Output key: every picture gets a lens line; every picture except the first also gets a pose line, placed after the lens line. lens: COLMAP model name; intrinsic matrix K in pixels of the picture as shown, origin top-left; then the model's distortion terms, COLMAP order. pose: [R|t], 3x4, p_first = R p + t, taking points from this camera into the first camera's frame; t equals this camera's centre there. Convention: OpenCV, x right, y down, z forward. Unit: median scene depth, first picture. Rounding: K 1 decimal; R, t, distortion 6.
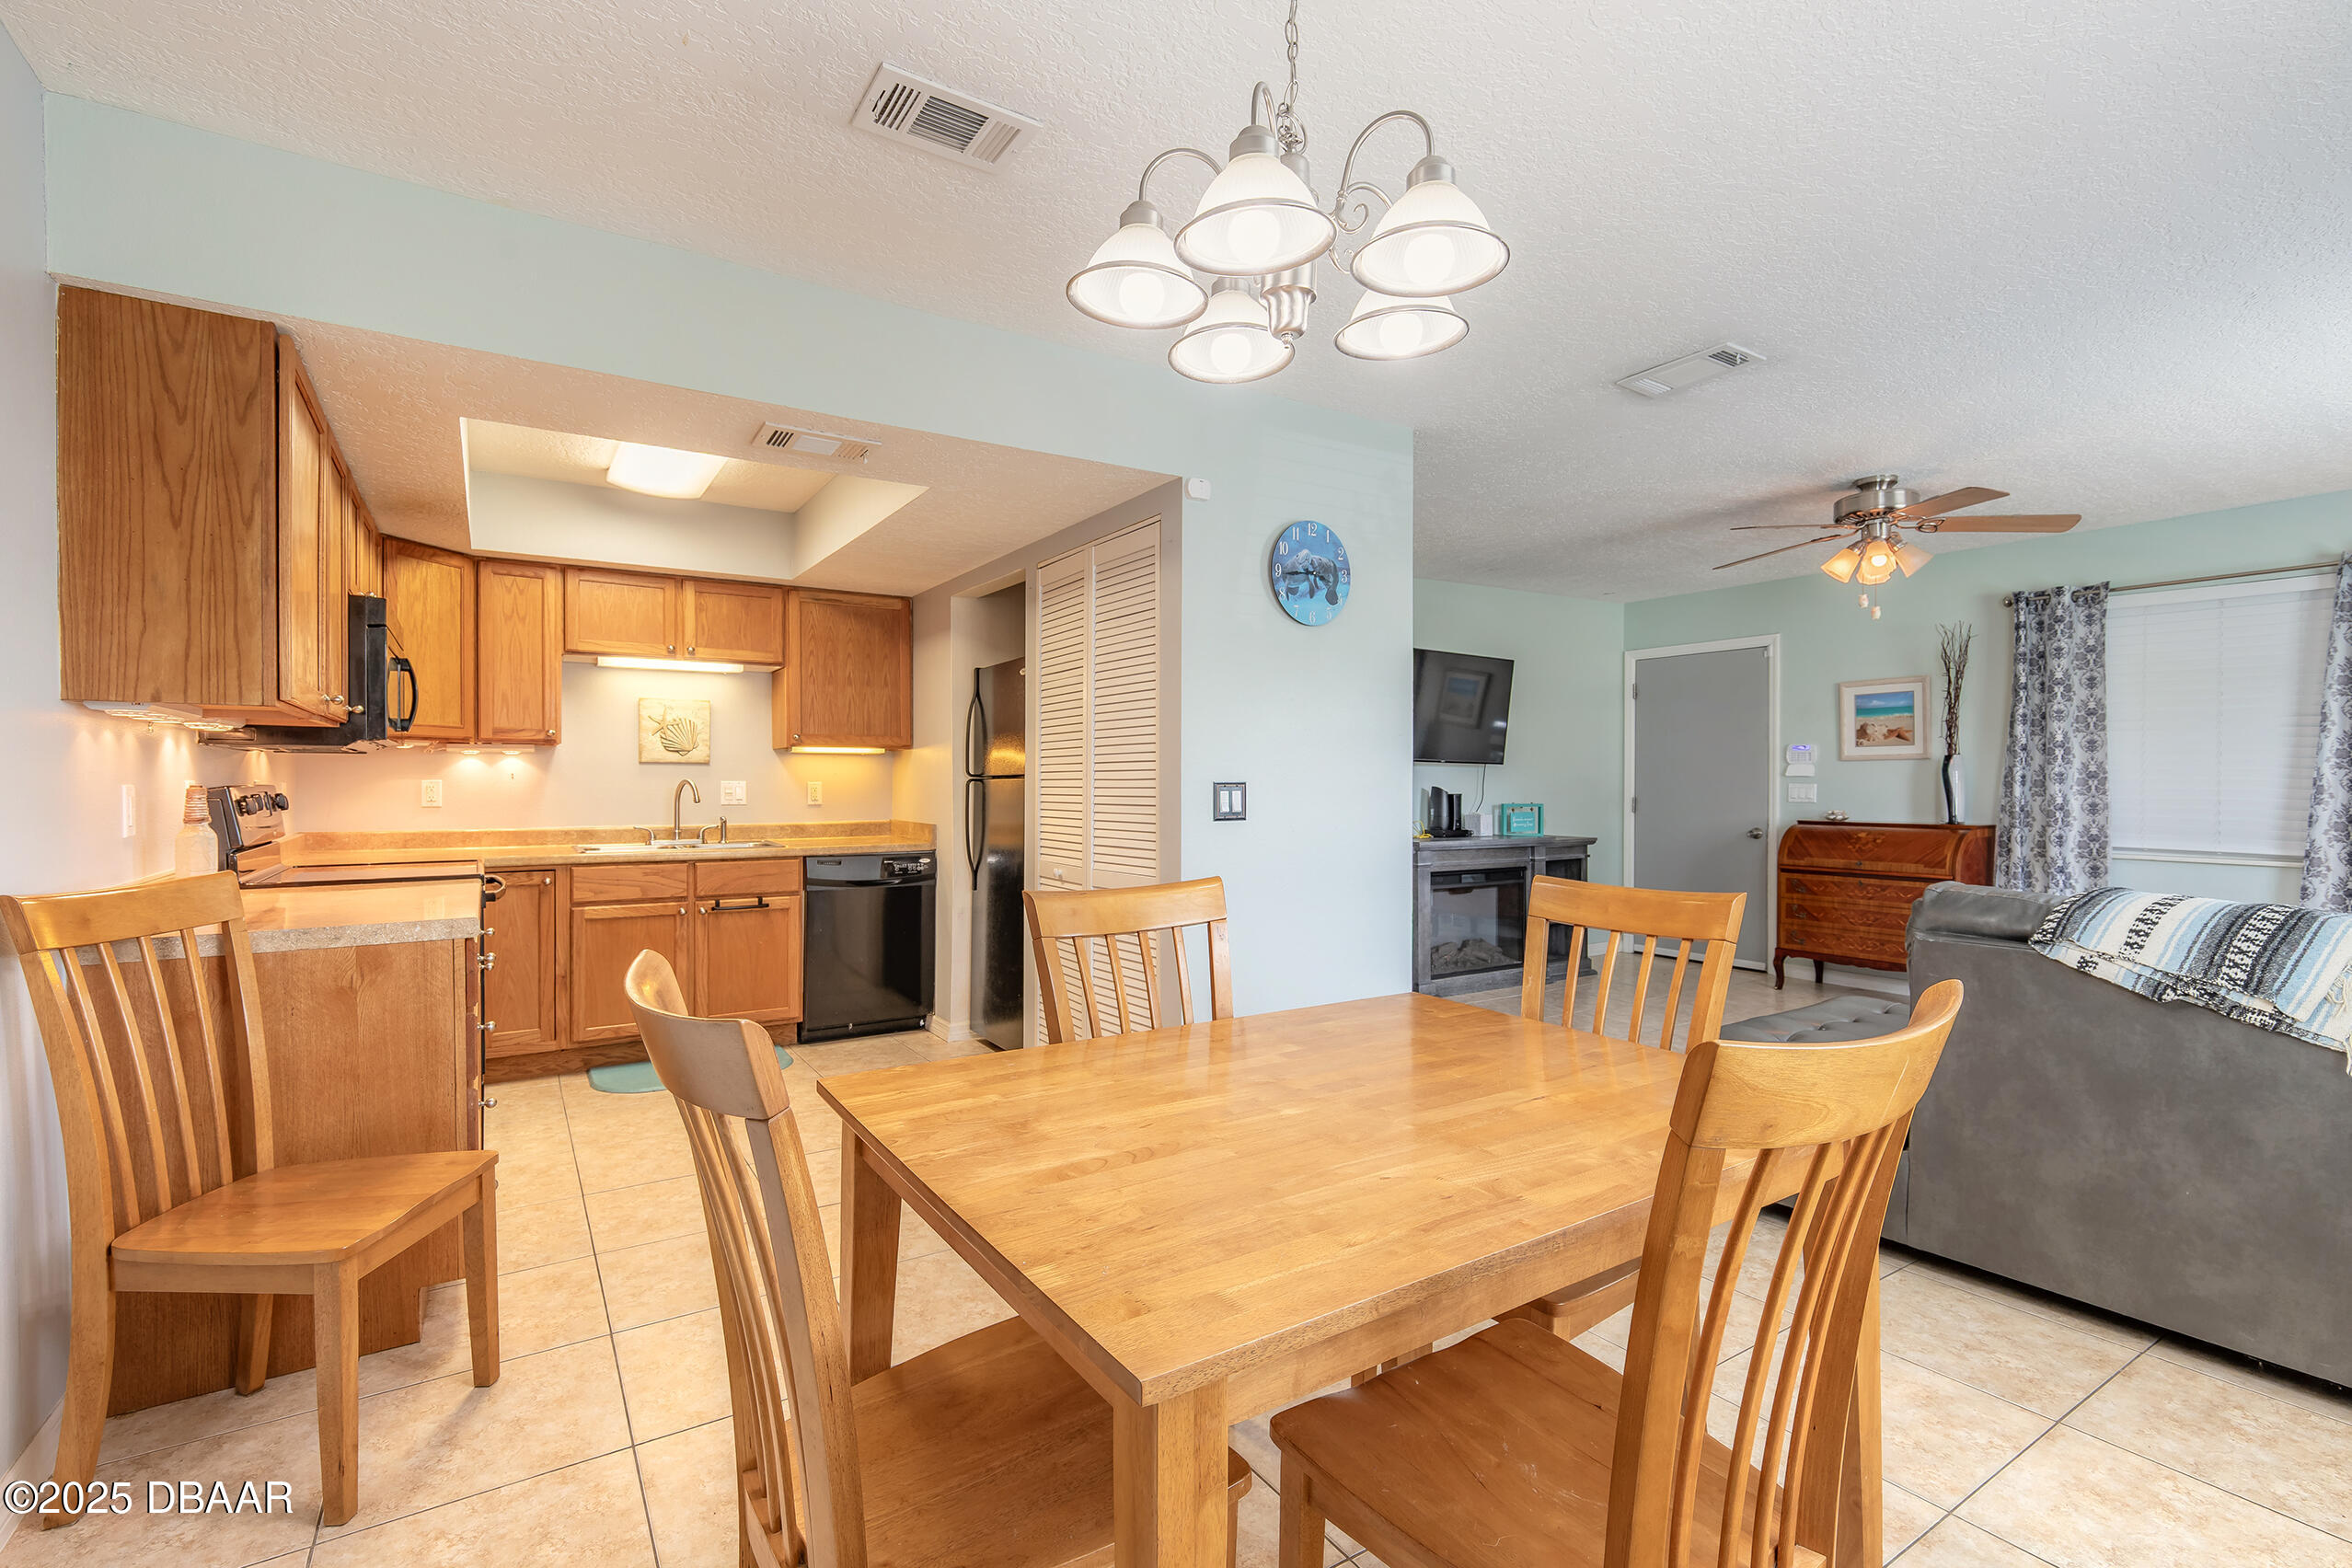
lens RADIAL K [[1055.7, 0, 1174.0], [0, 1055.7, 788.6], [0, 0, 1]] dist [0.003045, 0.000018]
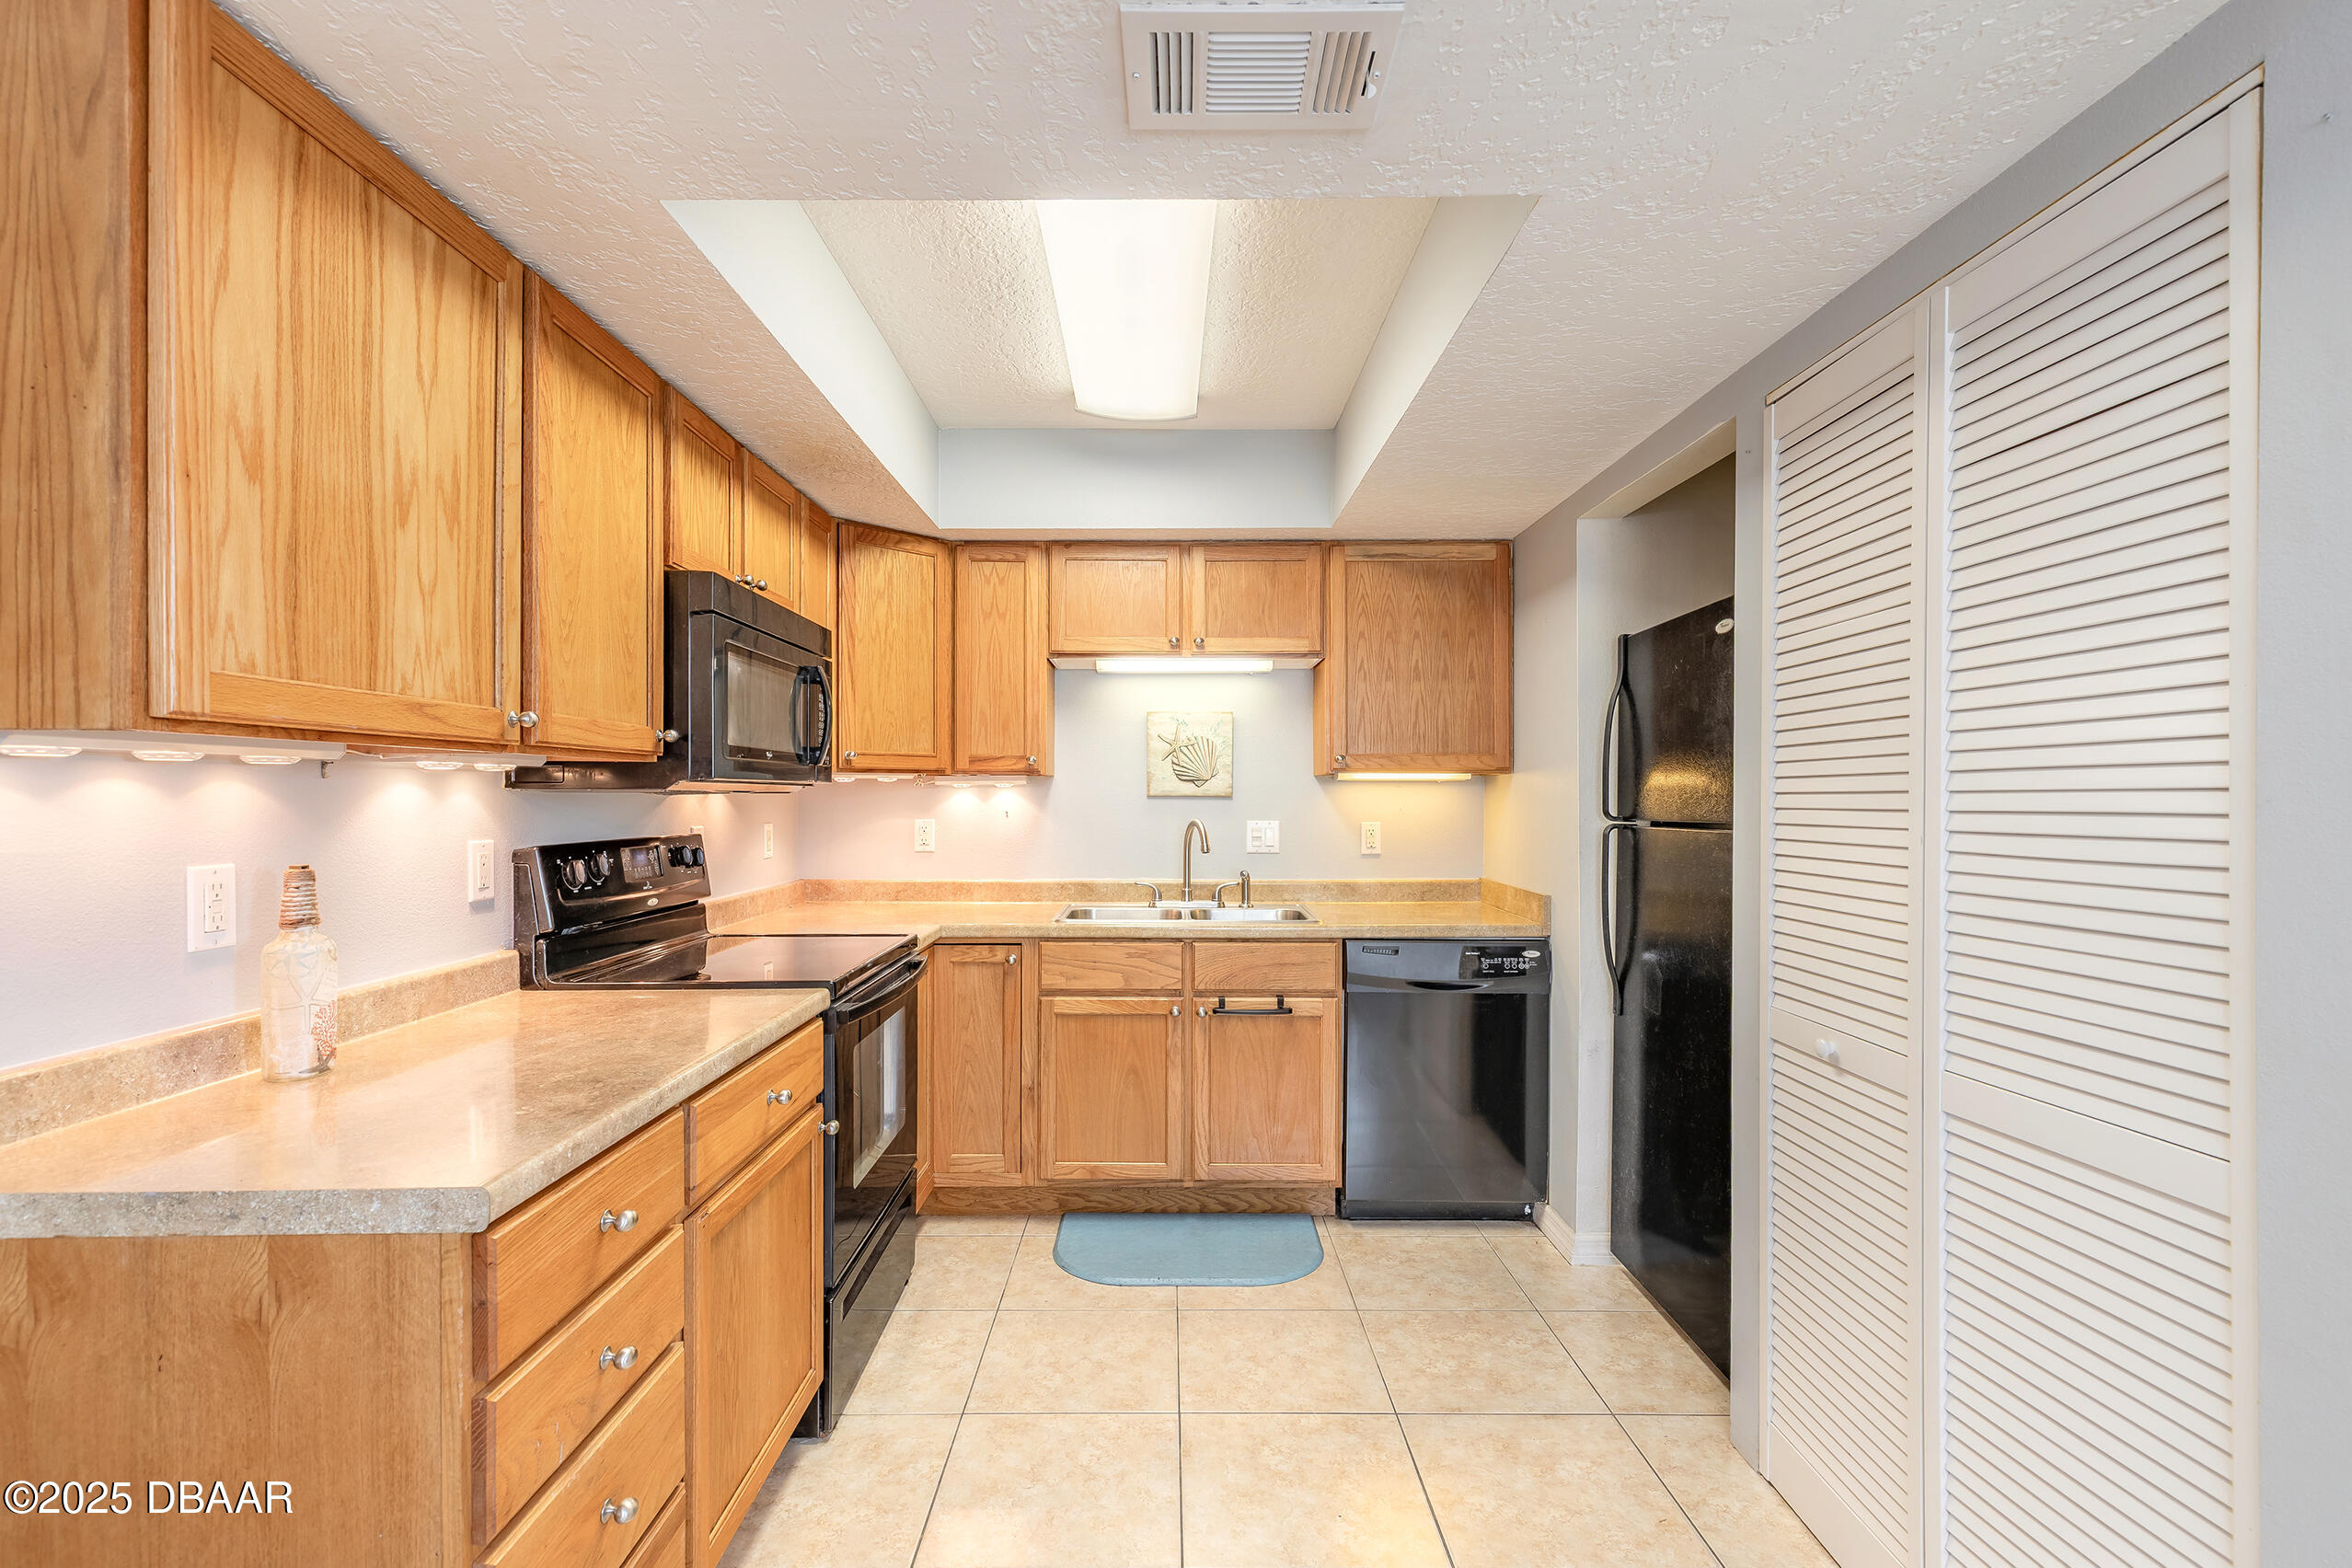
lens RADIAL K [[1060.0, 0, 1168.0], [0, 1060.0, 792.2], [0, 0, 1]] dist [0.006458, -0.000140]
pose [[0.842161, -0.001646, -0.539223, -0.088847], [-0.004427, 0.999941, -0.009967, -0.021964], [0.539208, 0.010781, 0.842104, 0.399928]]
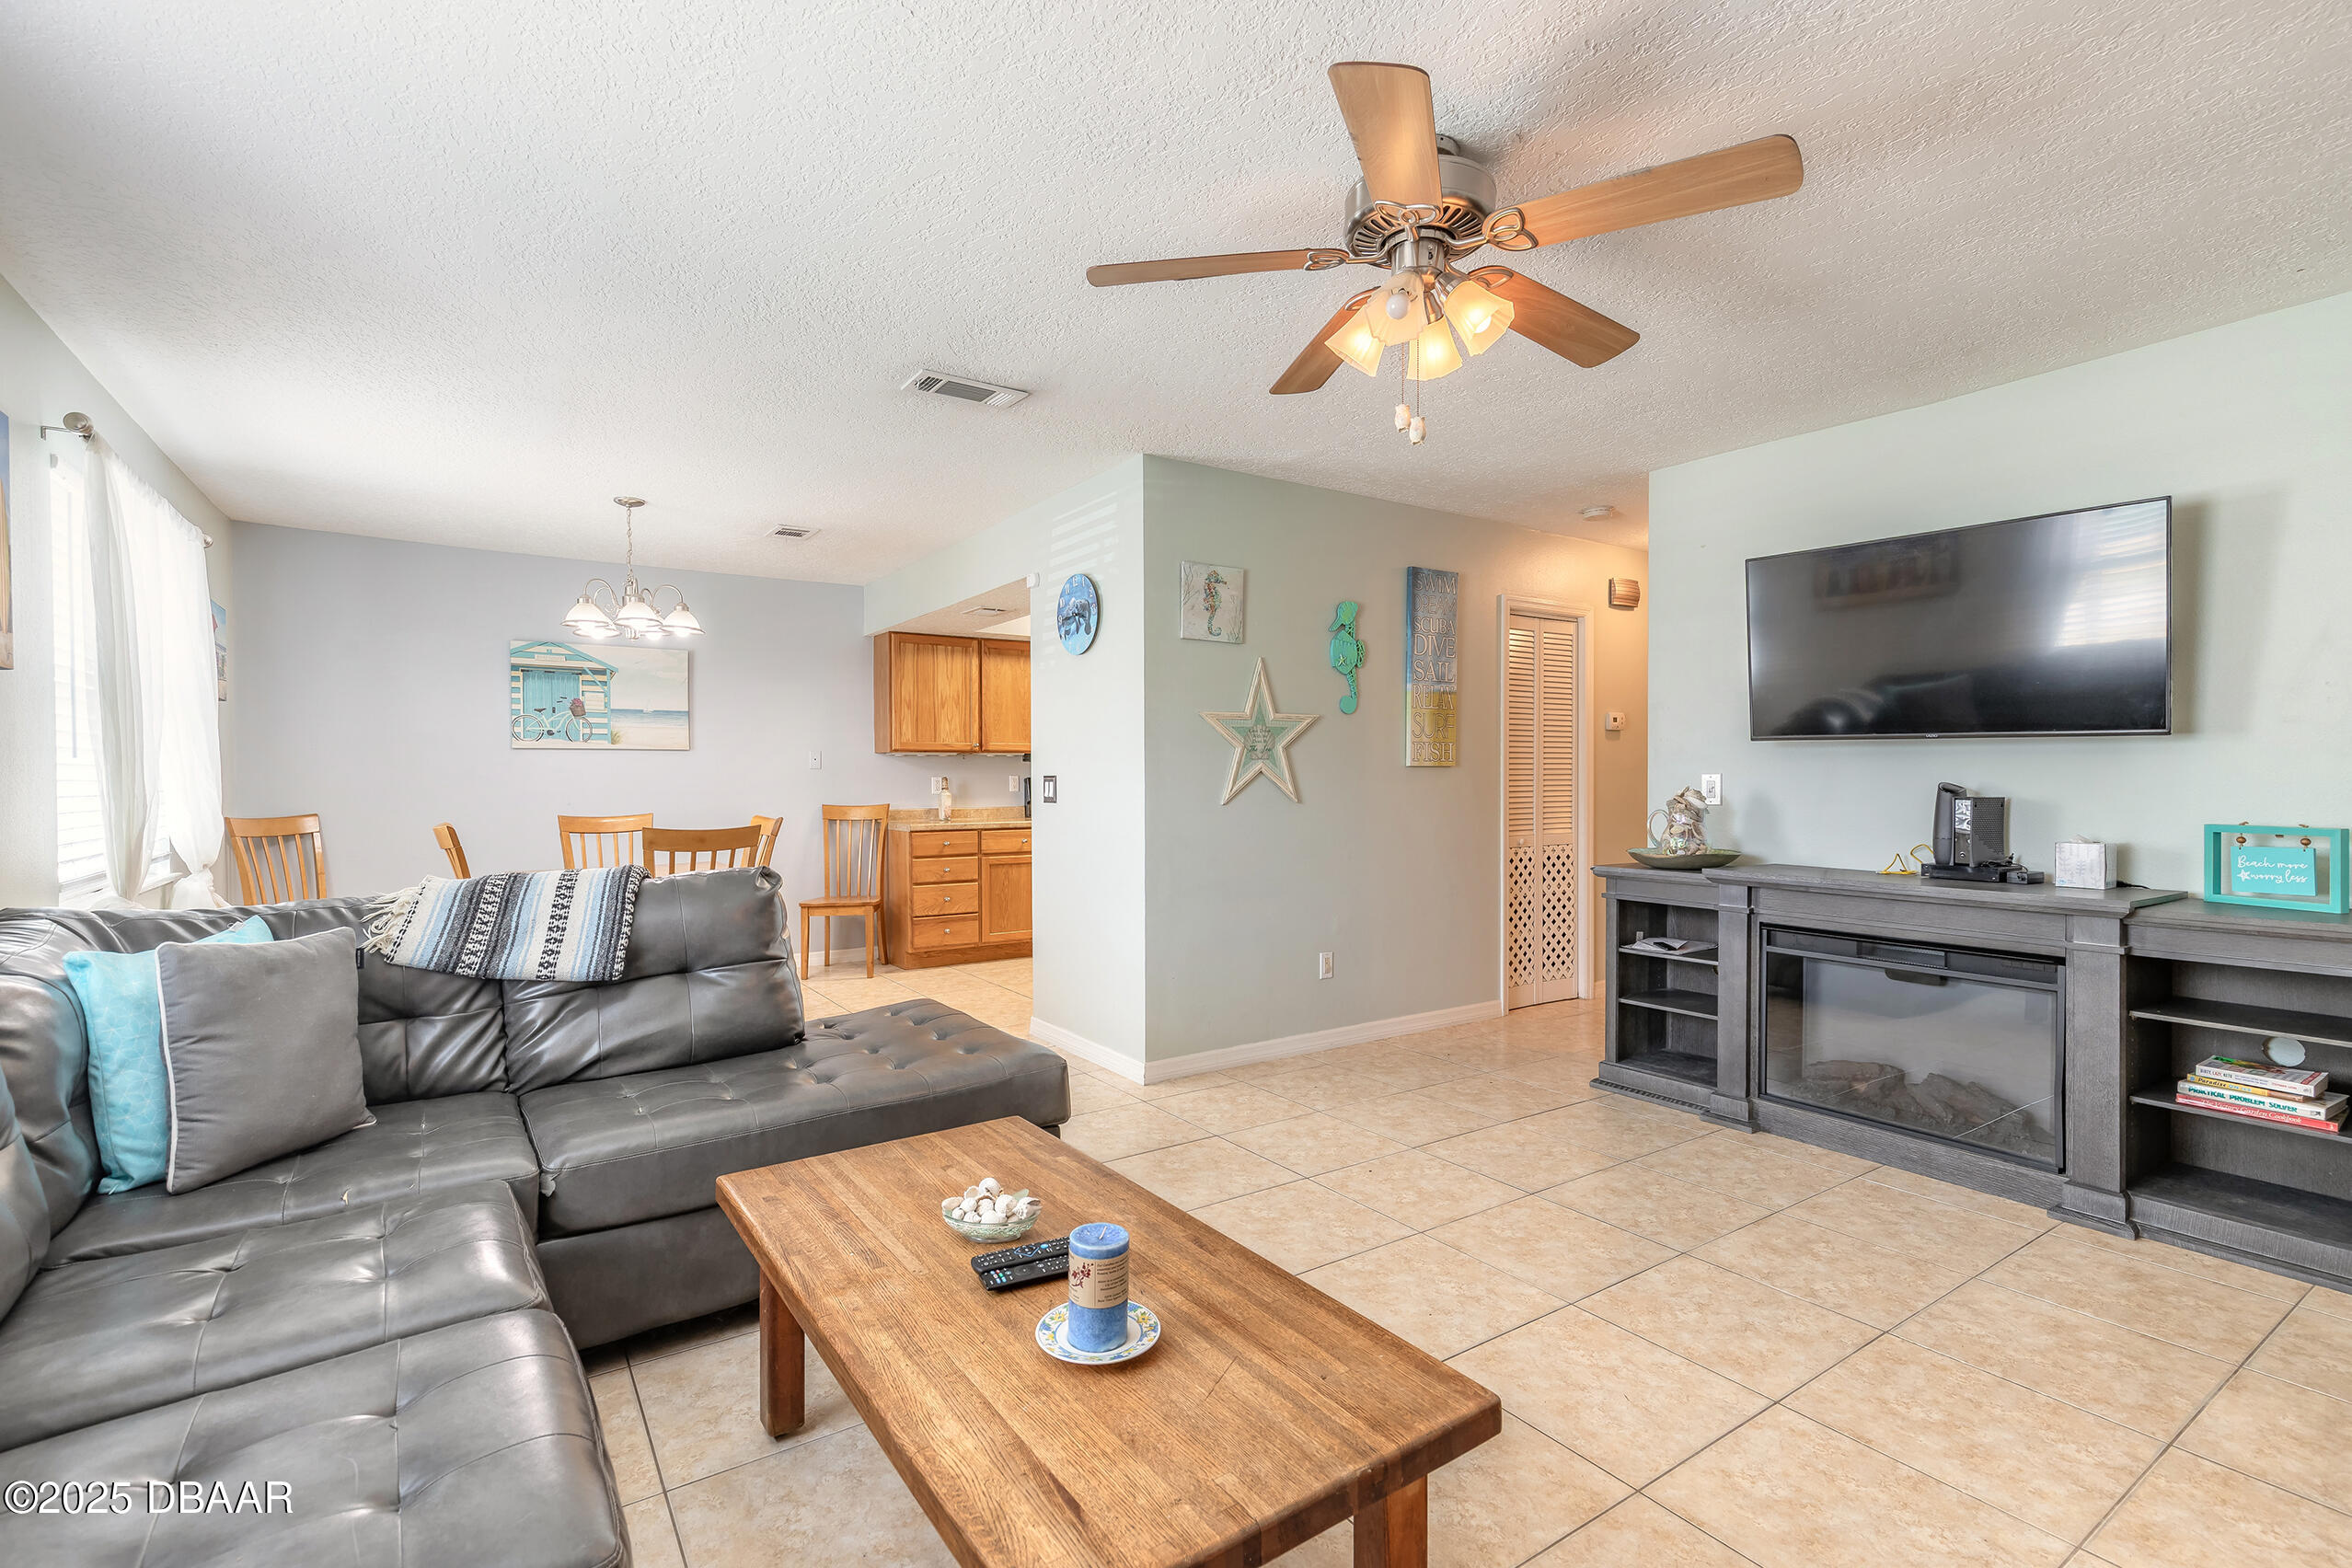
lens RADIAL K [[1060.0, 0, 1168.0], [0, 1060.0, 792.2], [0, 0, 1]] dist [0.006458, -0.000140]
pose [[0.015276, 0.016090, -0.999754, 1.106811], [-0.004758, 0.999860, 0.016019, -0.006145], [0.999872, 0.004512, 0.015350, 0.844643]]
